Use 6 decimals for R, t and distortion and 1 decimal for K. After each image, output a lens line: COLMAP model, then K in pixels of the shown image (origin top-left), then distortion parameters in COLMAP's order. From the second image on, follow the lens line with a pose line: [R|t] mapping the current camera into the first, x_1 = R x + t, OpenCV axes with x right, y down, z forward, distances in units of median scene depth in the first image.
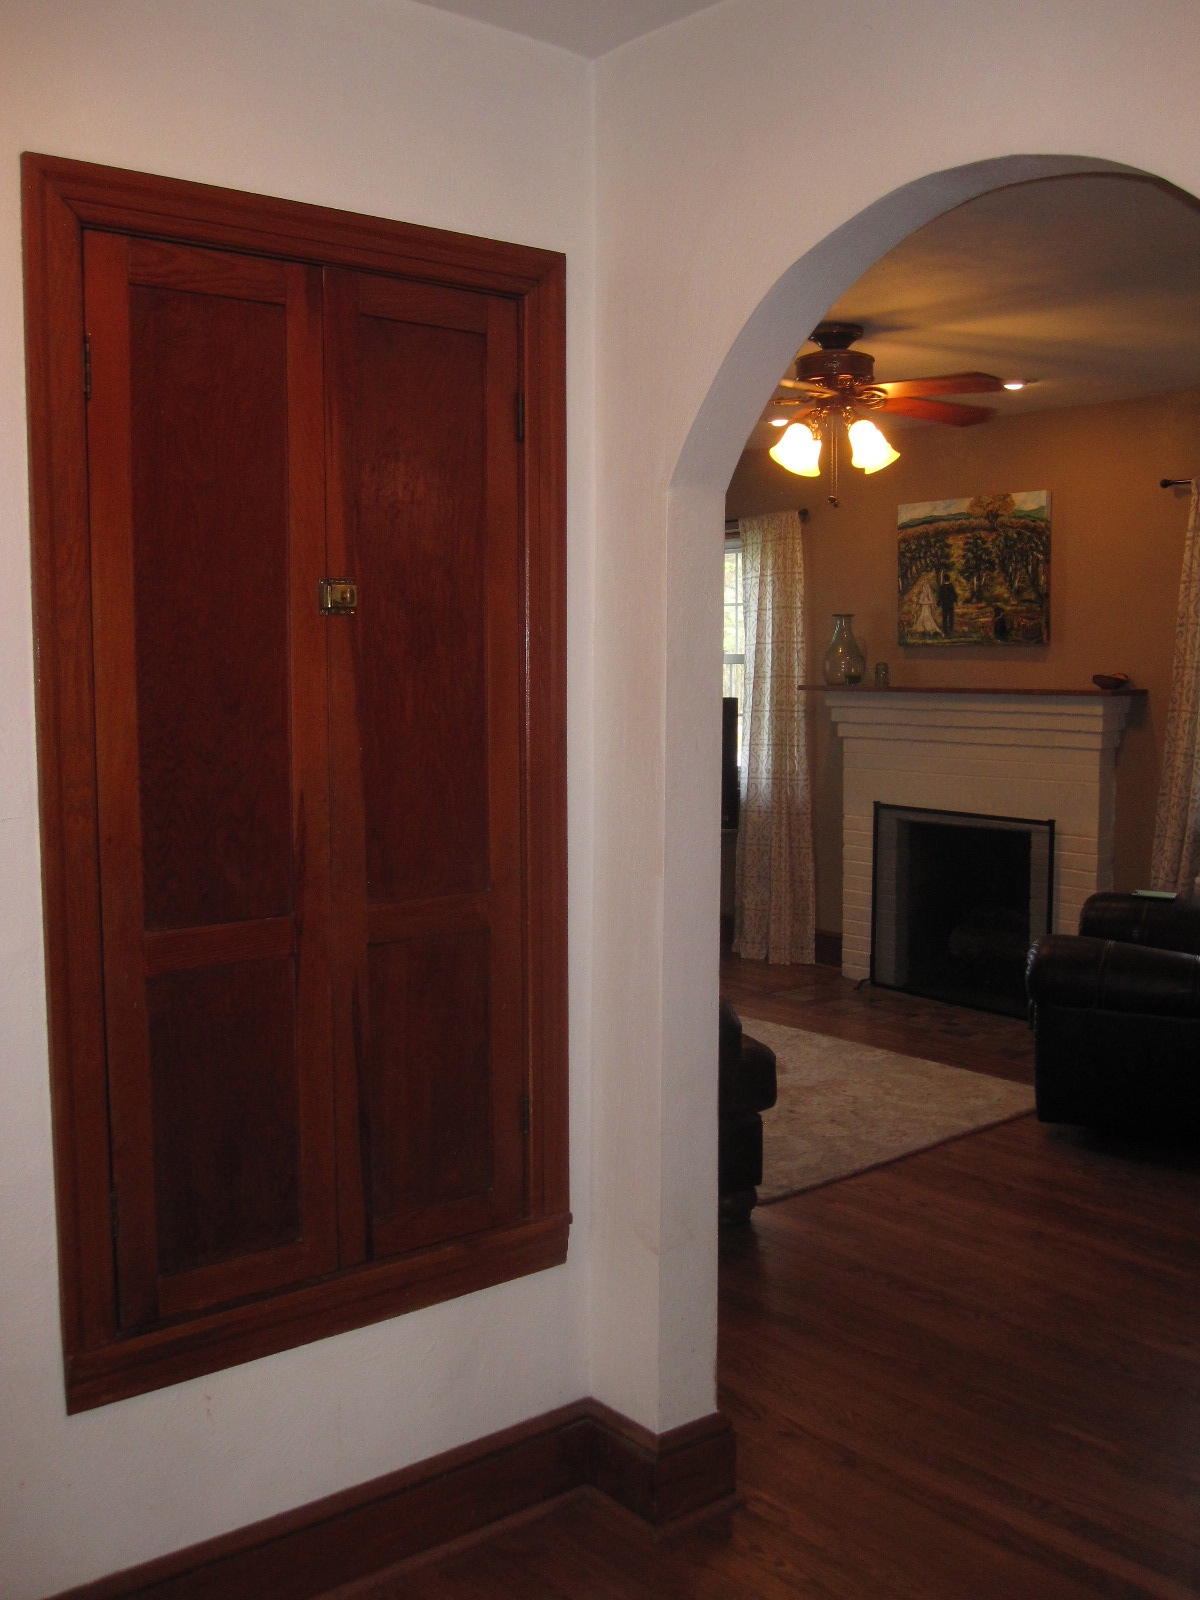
lens RADIAL K [[1559.2, 0, 604.9], [0, 1559.2, 806.1], [0, 0, 1]] dist [-0.066907, 0.000000]
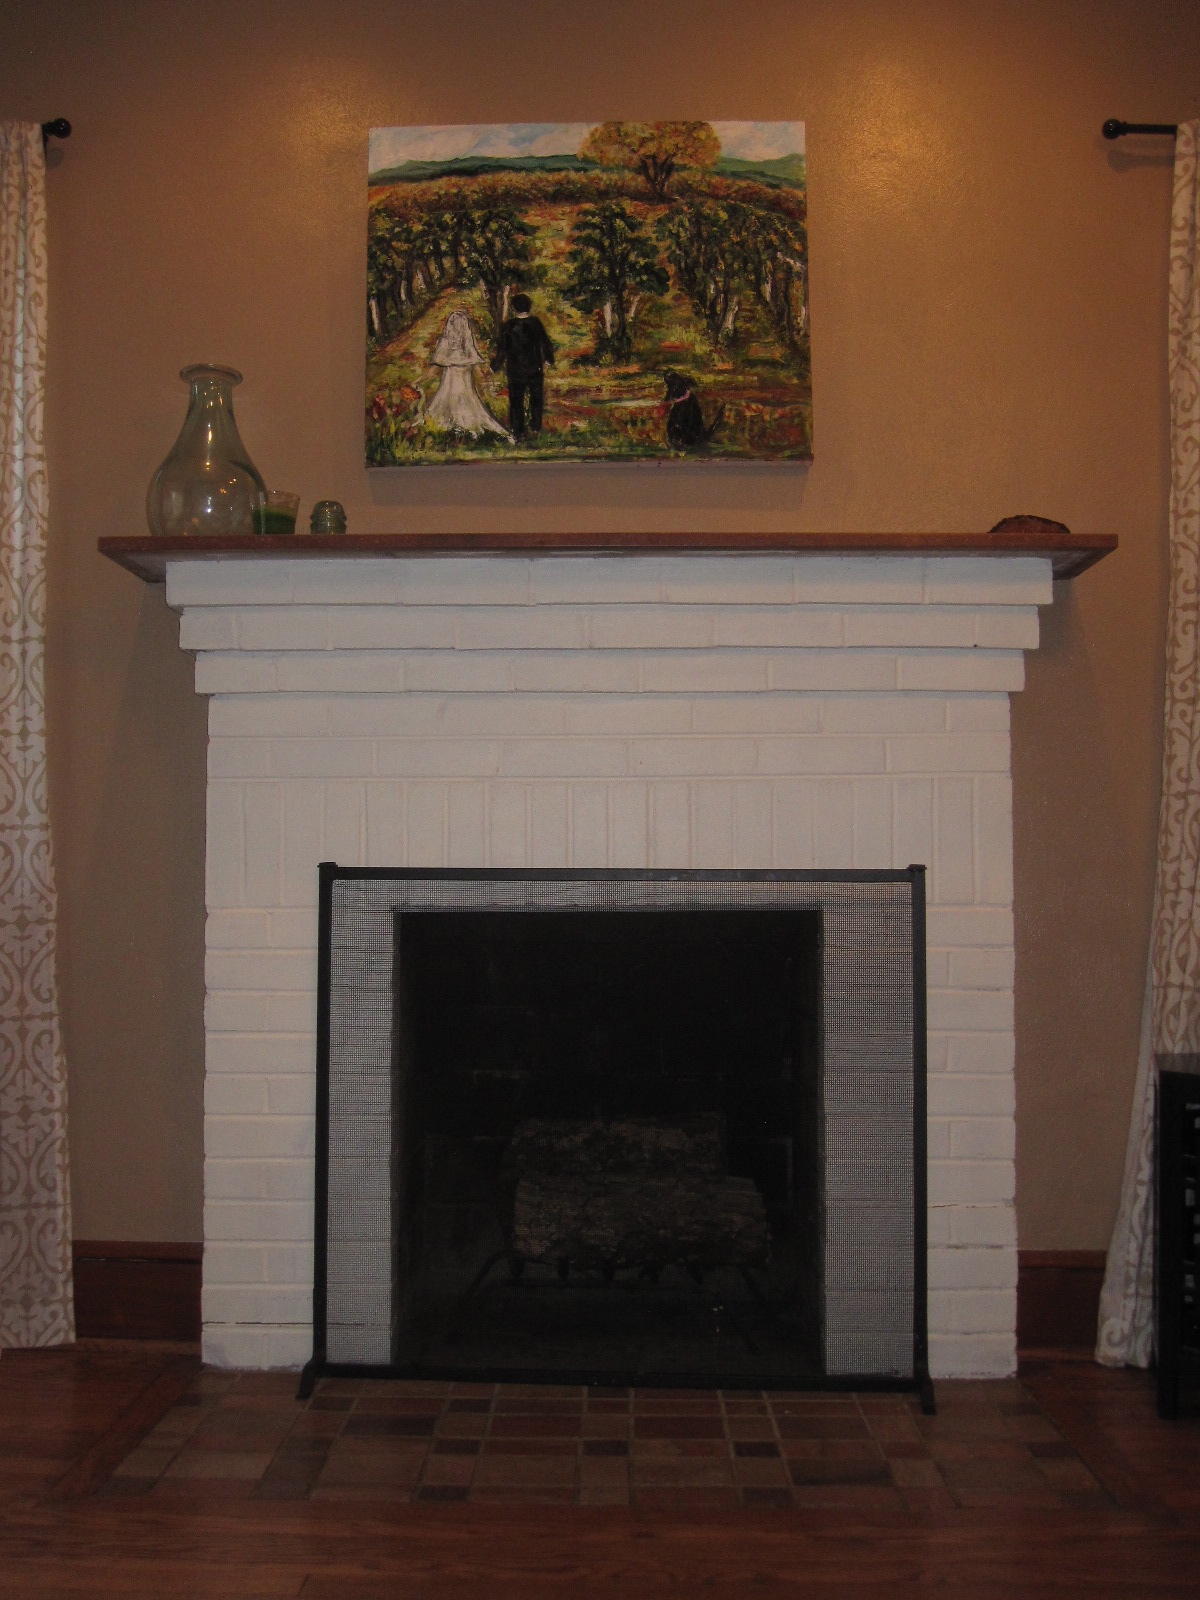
lens RADIAL K [[1559.2, 0, 597.9], [0, 1559.2, 806.1], [0, 0, 1]] dist [-0.066907, 0.000000]
pose [[0.654662, 0.058730, 0.753637, -0.064897], [0.065888, 0.988750, -0.134287, 0.039105], [-0.753045, 0.137568, 0.643427, 0.742969]]
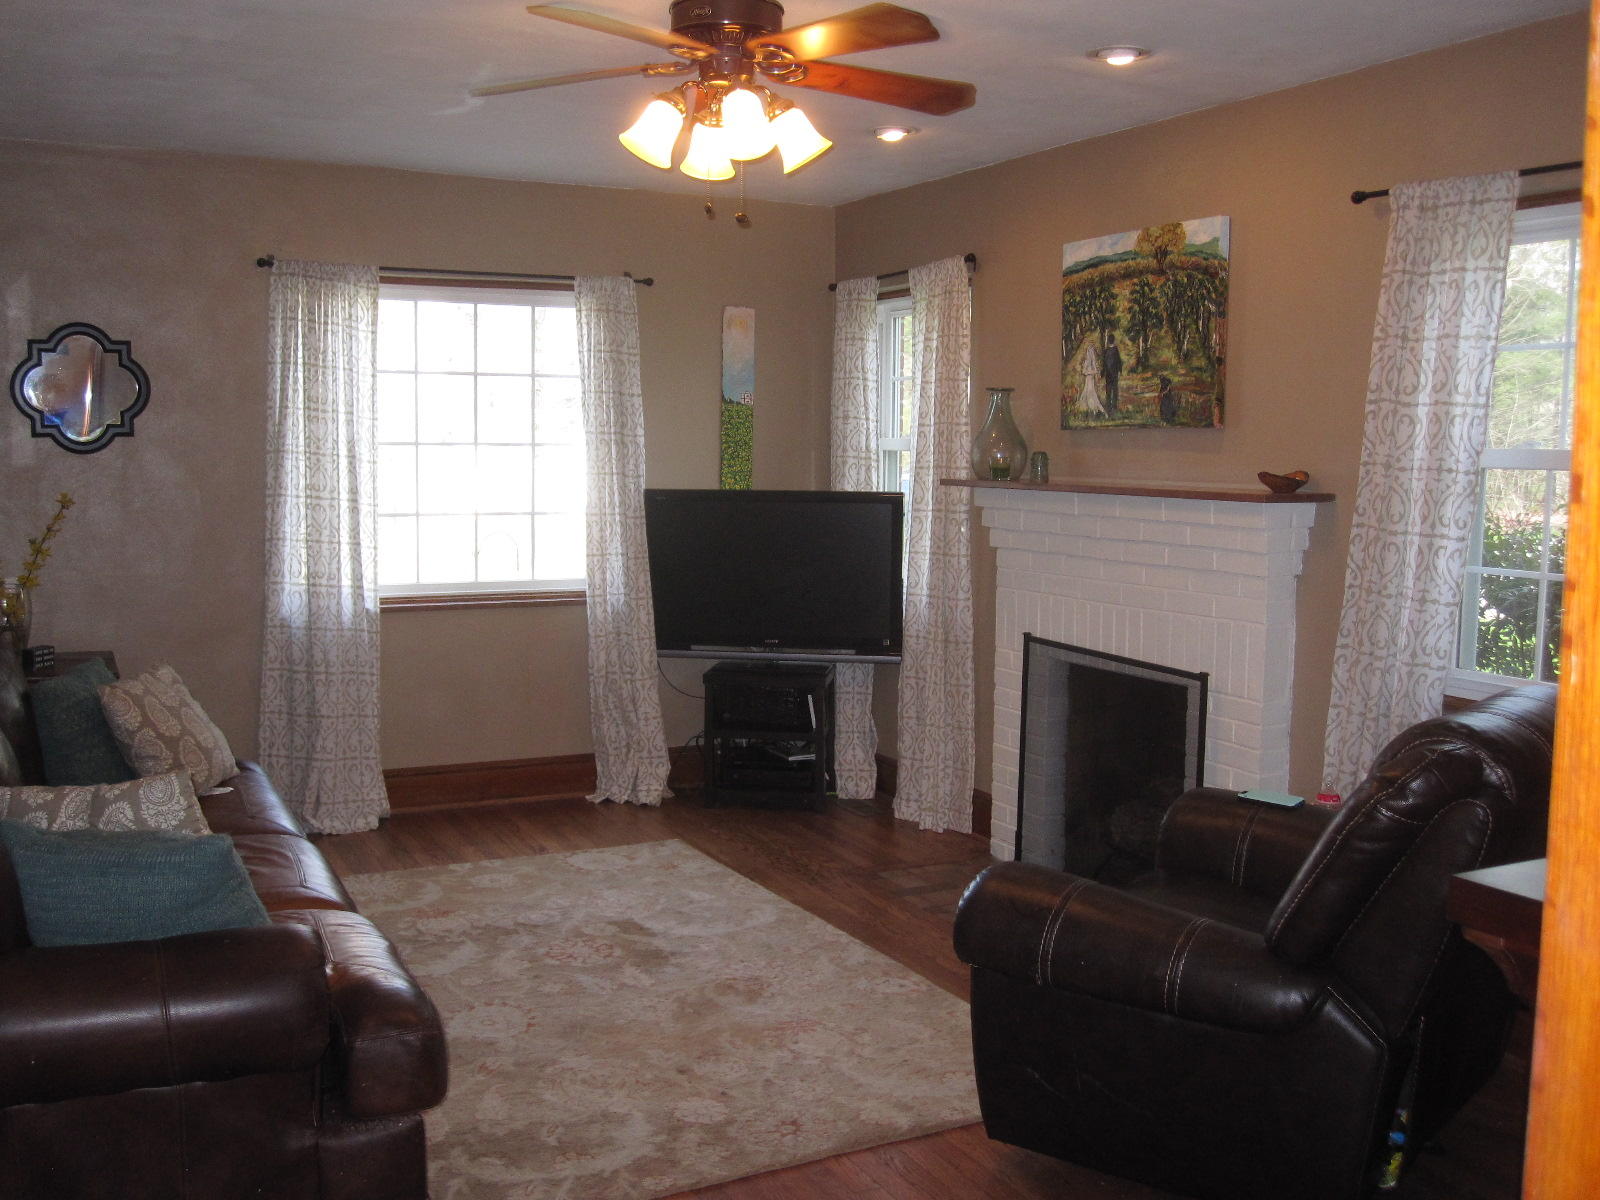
lens RADIAL K [[1559.2, 0, 801.6], [0, 1559.2, 602.1], [0, 0, 1]] dist [-0.066907, 0.000000]
pose [[0.974951, 0.038473, -0.219066, 0.243757], [-0.037458, 0.999260, 0.008786, -0.021500], [0.219242, -0.000360, 0.975670, 0.237942]]
